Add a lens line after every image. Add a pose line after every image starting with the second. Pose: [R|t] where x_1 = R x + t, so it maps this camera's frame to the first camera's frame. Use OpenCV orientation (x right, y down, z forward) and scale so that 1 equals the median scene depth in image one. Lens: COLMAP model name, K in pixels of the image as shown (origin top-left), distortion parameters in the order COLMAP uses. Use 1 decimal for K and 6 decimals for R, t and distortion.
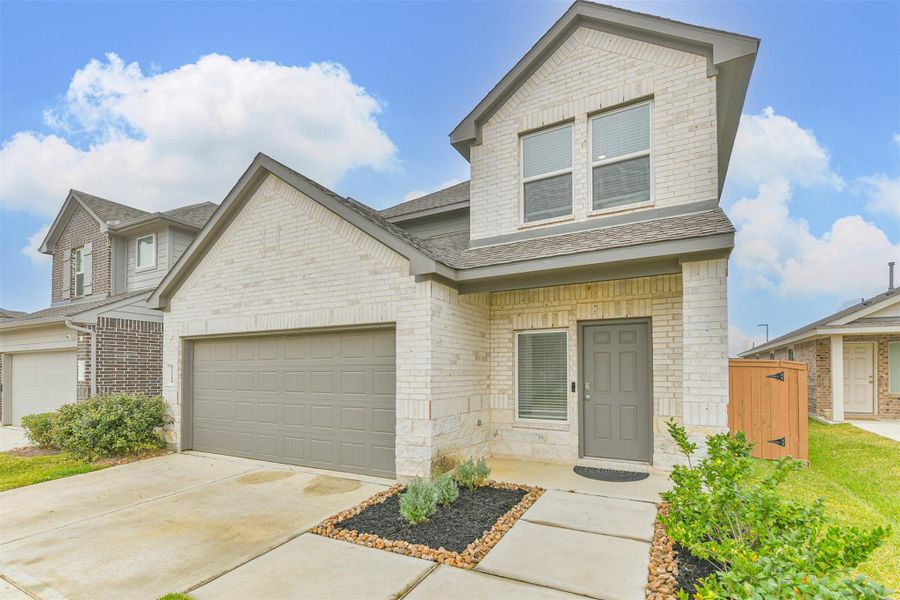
lens RADIAL K [[414.5, 0, 450.4], [0, 414.5, 365.5], [0, 0, 1]] dist [-0.007038, -0.000400]
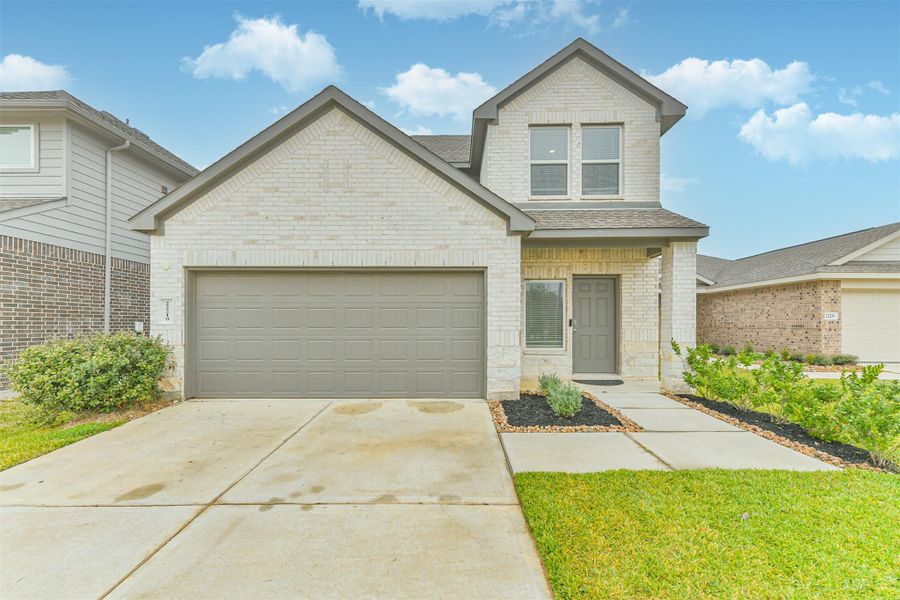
lens RADIAL K [[399.9, 0, 450.3], [0, 399.9, 324.1], [0, 0, 1]] dist [0.002178, 0.000125]
pose [[0.886765, 0.000243, 0.462220, -0.671770], [-0.008151, 0.999853, 0.015113, 0.039642], [-0.462148, -0.017169, 0.886637, 0.011052]]
